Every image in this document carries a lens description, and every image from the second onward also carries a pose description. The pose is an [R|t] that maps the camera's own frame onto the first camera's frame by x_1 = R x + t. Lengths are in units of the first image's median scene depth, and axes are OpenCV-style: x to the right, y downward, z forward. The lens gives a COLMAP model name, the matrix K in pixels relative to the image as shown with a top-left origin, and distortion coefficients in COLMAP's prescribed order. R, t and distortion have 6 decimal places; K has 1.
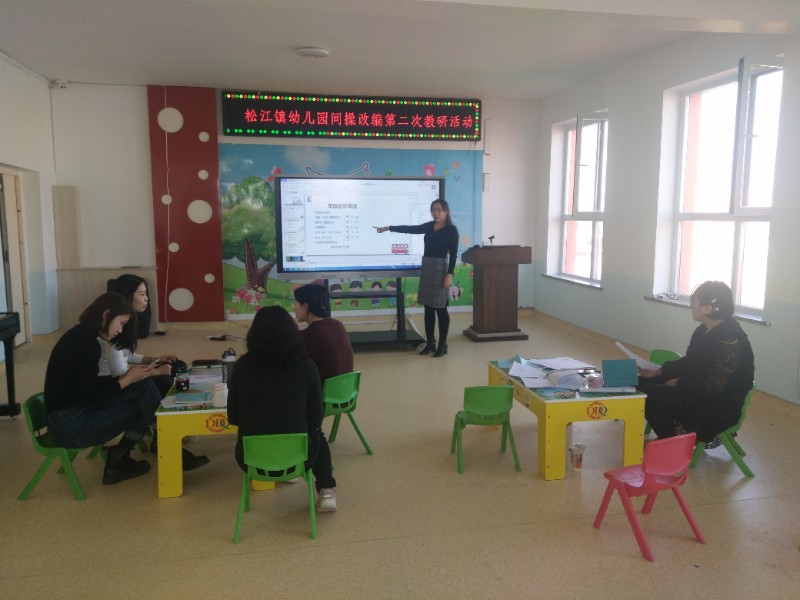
lens RADIAL K [[627.6, 0, 401.1], [0, 627.6, 298.8], [0, 0, 1]] dist [0.037571, -0.035504]
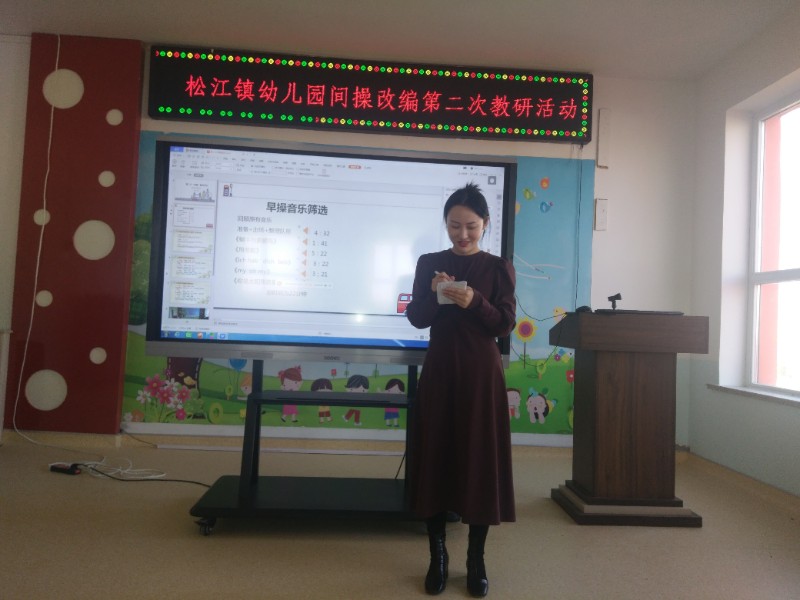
lens RADIAL K [[627.6, 0, 403.8], [0, 627.6, 294.4], [0, 0, 1]] dist [0.037571, -0.035504]
pose [[0.987991, 0.035819, -0.150301, 0.052241], [-0.062634, 0.982095, -0.177669, -0.002584], [0.141246, 0.184949, 0.972545, 0.468262]]
